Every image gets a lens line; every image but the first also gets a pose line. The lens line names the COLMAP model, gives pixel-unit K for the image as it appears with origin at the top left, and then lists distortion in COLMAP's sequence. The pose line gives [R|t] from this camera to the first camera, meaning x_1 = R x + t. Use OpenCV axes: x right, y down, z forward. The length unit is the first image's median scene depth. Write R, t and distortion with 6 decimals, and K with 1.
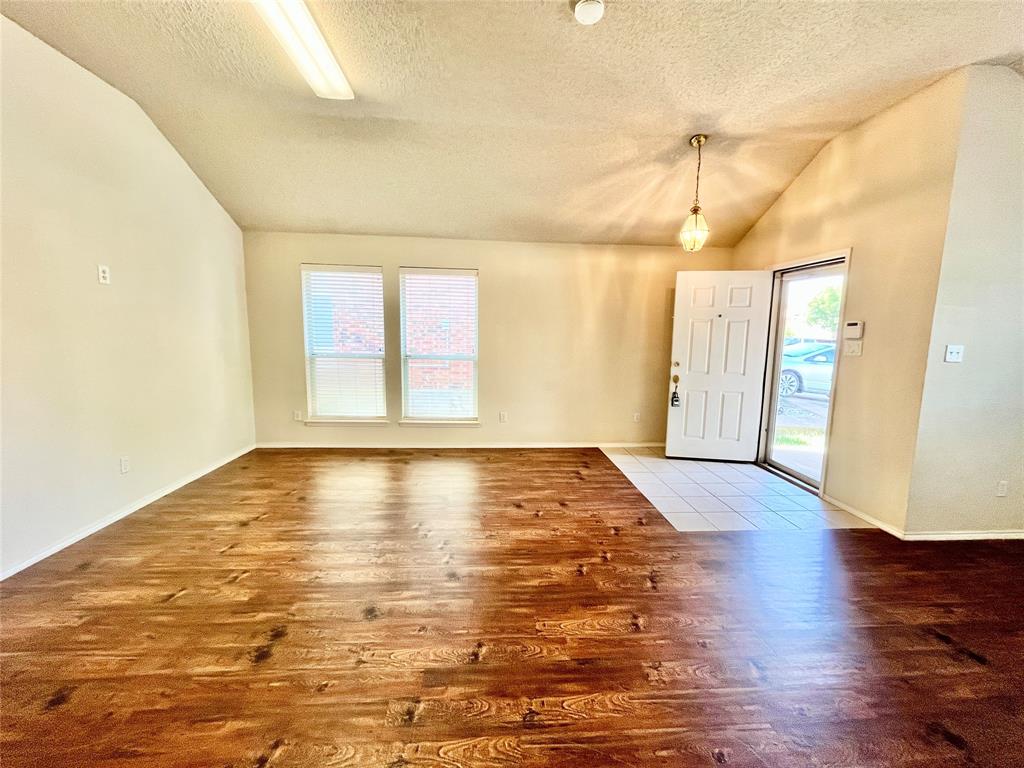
lens RADIAL K [[415.1, 0, 512.8], [0, 415.1, 378.9], [0, 0, 1]] dist [-0.004128, 0.000176]
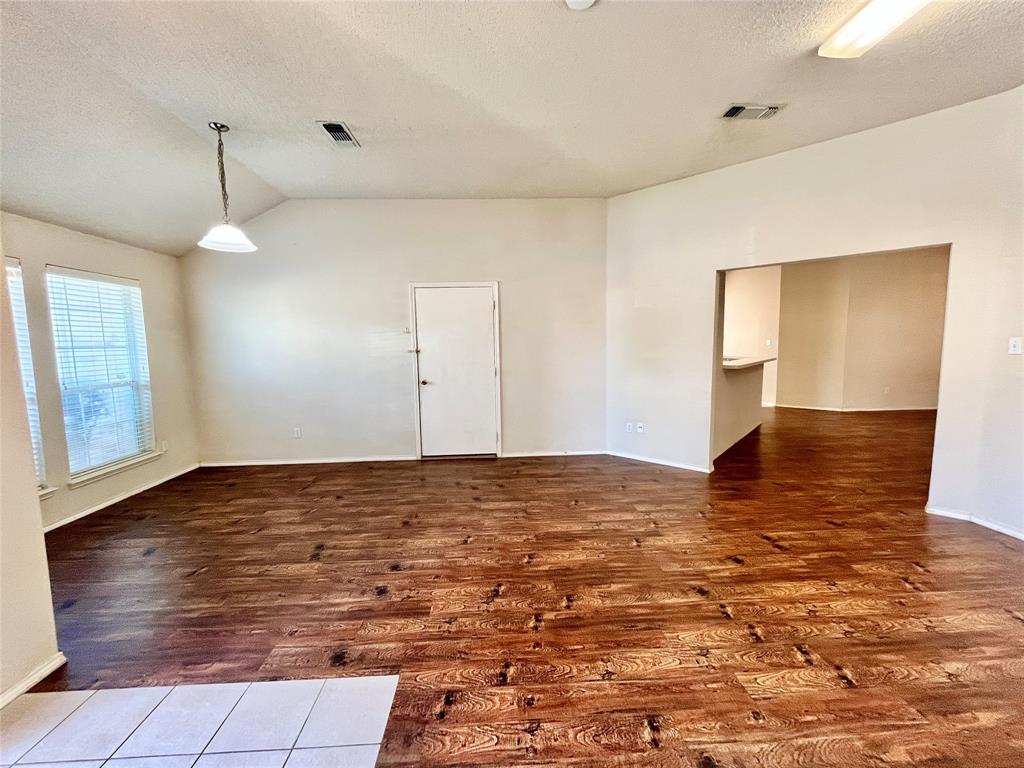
lens RADIAL K [[415.1, 0, 512.5], [0, 415.1, 385.5], [0, 0, 1]] dist [-0.004128, 0.000176]
pose [[-0.999935, -0.001692, 0.011296, 0.233724], [0.000842, 0.975361, 0.220612, -0.171276], [-0.011391, 0.220607, -0.975296, 1.502892]]
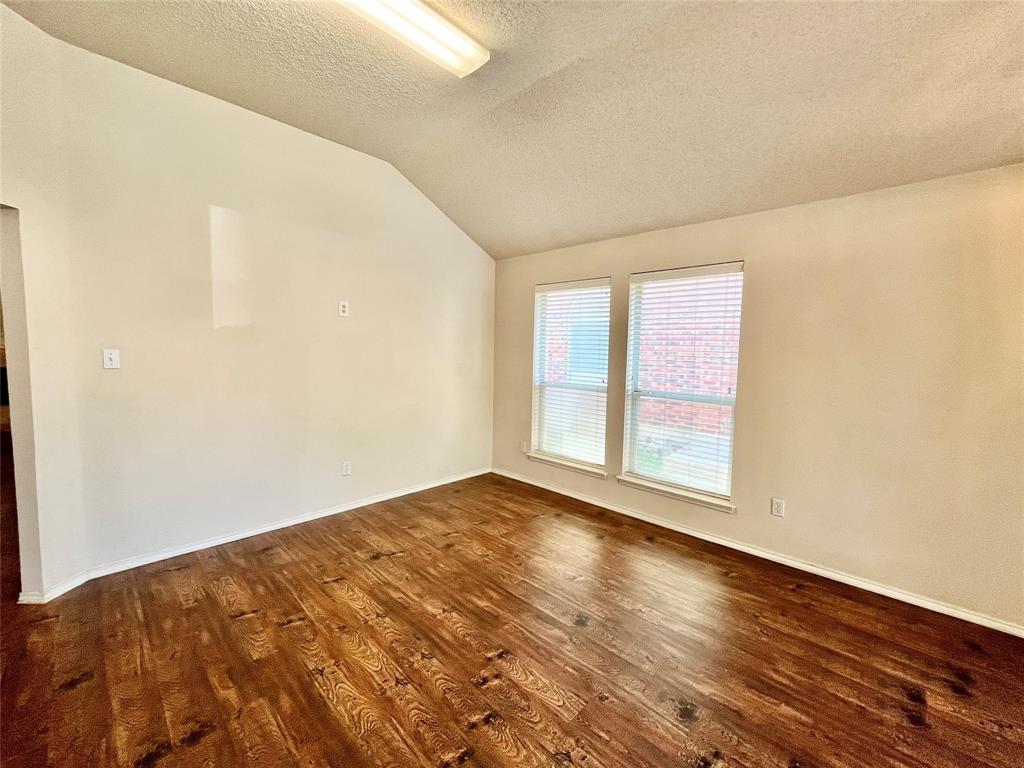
lens RADIAL K [[415.1, 0, 513.4], [0, 415.1, 381.2], [0, 0, 1]] dist [-0.004128, 0.000176]
pose [[0.671157, 0.047713, -0.739778, 0.250555], [-0.094098, 0.995338, -0.021174, -0.061316], [0.735319, 0.083823, 0.672517, 0.558867]]
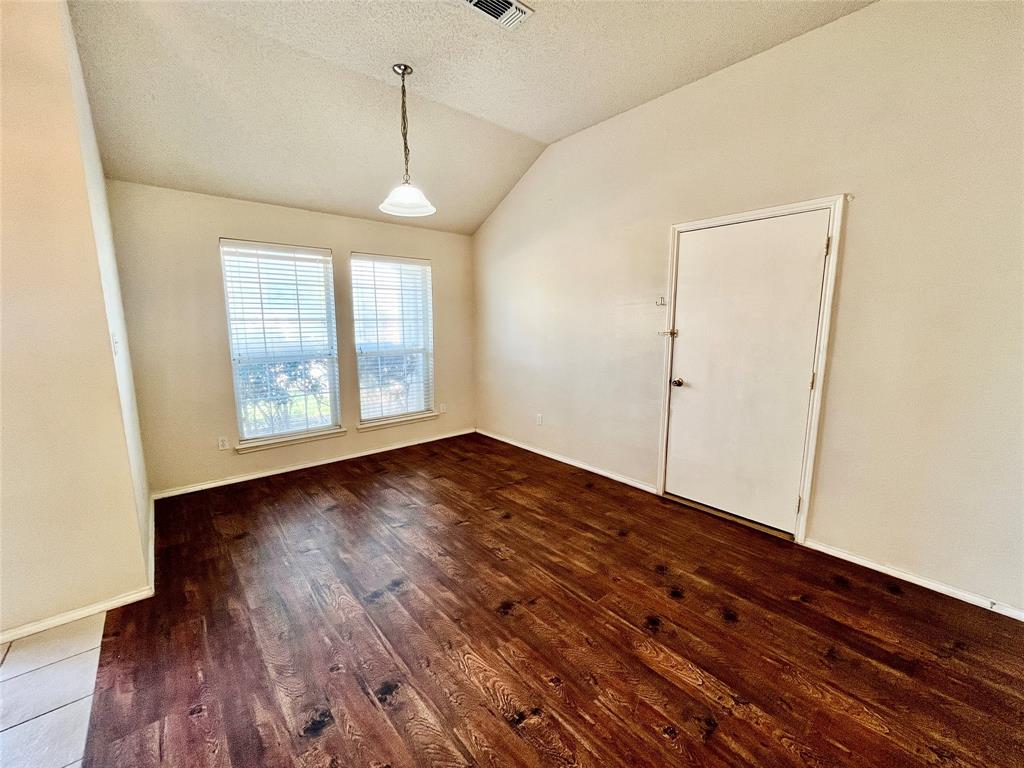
lens RADIAL K [[415.1, 0, 512.9], [0, 415.1, 383.6], [0, 0, 1]] dist [-0.004128, 0.000176]
pose [[-0.601490, -0.139603, 0.786588, 0.020705], [0.082690, 0.968445, 0.235111, -0.099461], [-0.794589, 0.206459, -0.570966, 0.817961]]
